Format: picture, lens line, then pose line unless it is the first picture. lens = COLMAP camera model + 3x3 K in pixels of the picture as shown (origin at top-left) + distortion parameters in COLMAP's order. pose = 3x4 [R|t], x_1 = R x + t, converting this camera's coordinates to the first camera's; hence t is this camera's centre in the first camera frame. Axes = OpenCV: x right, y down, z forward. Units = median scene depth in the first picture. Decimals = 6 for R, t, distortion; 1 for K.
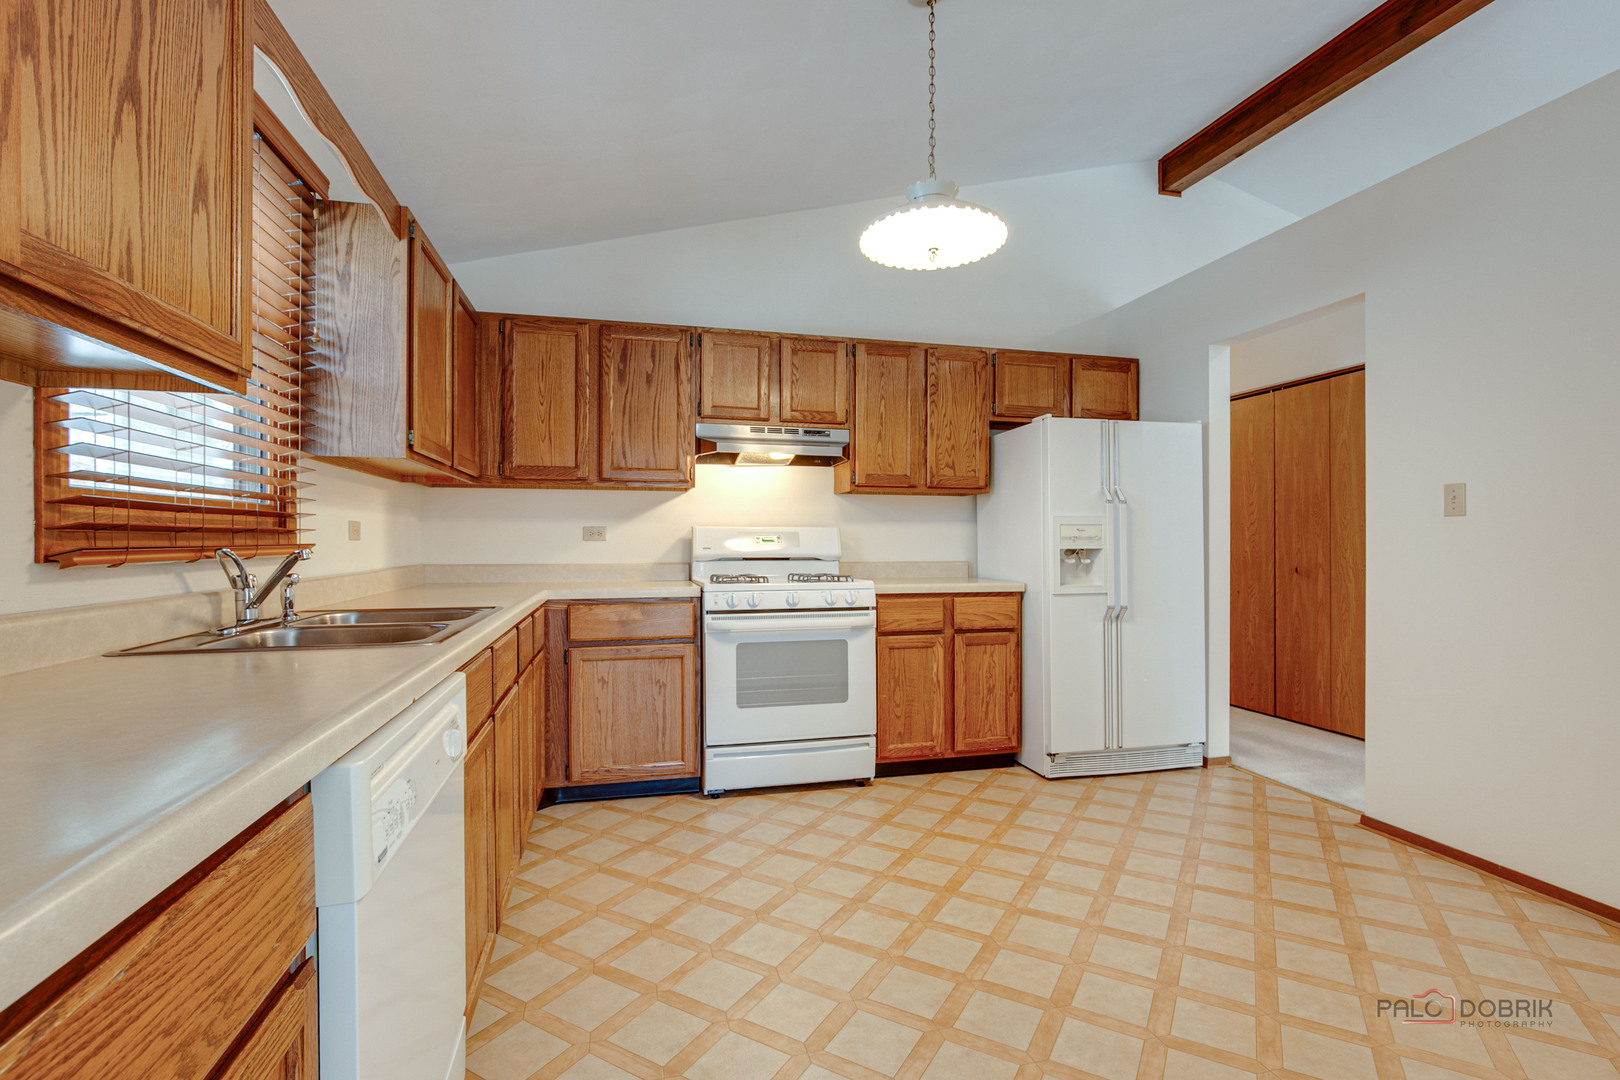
lens RADIAL K [[748.8, 0, 809.6], [0, 748.8, 540.1], [0, 0, 1]] dist [-0.007402, 0.002948]
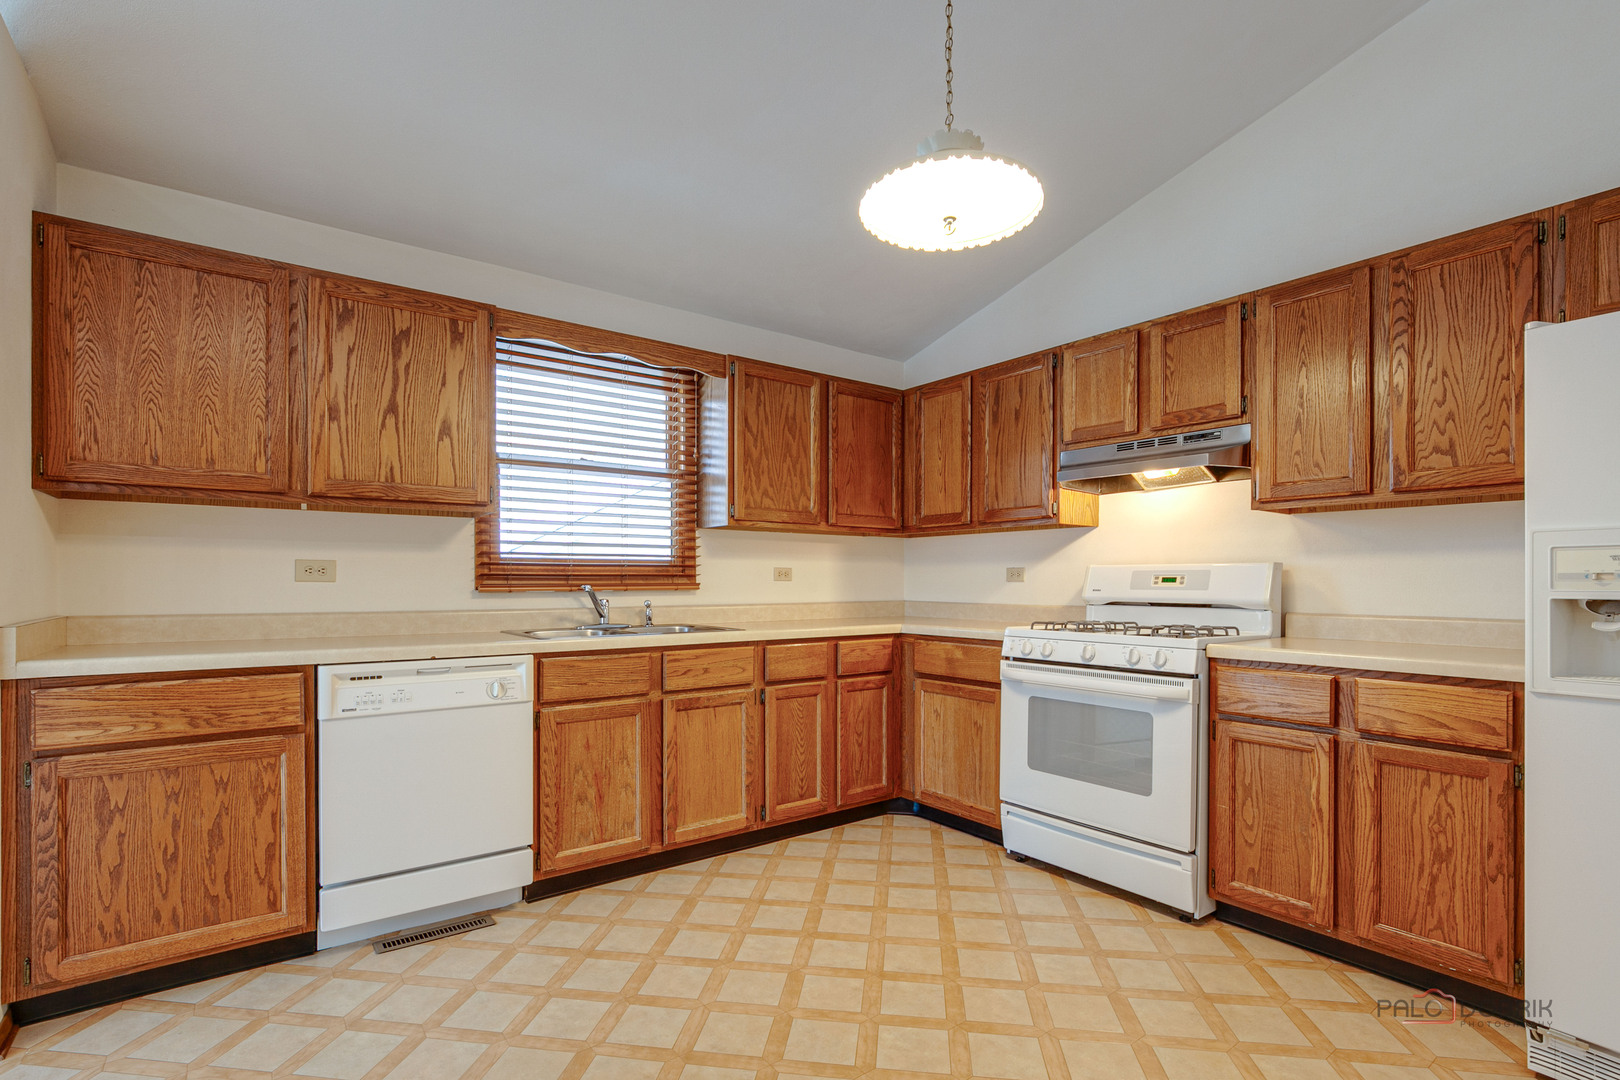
lens RADIAL K [[748.8, 0, 796.2], [0, 748.8, 578.7], [0, 0, 1]] dist [-0.007402, 0.002948]
pose [[0.386338, -0.002907, -0.922353, 0.588104], [-0.000042, 0.999995, -0.003169, 0.000236], [0.922357, 0.001263, 0.386336, 0.372129]]
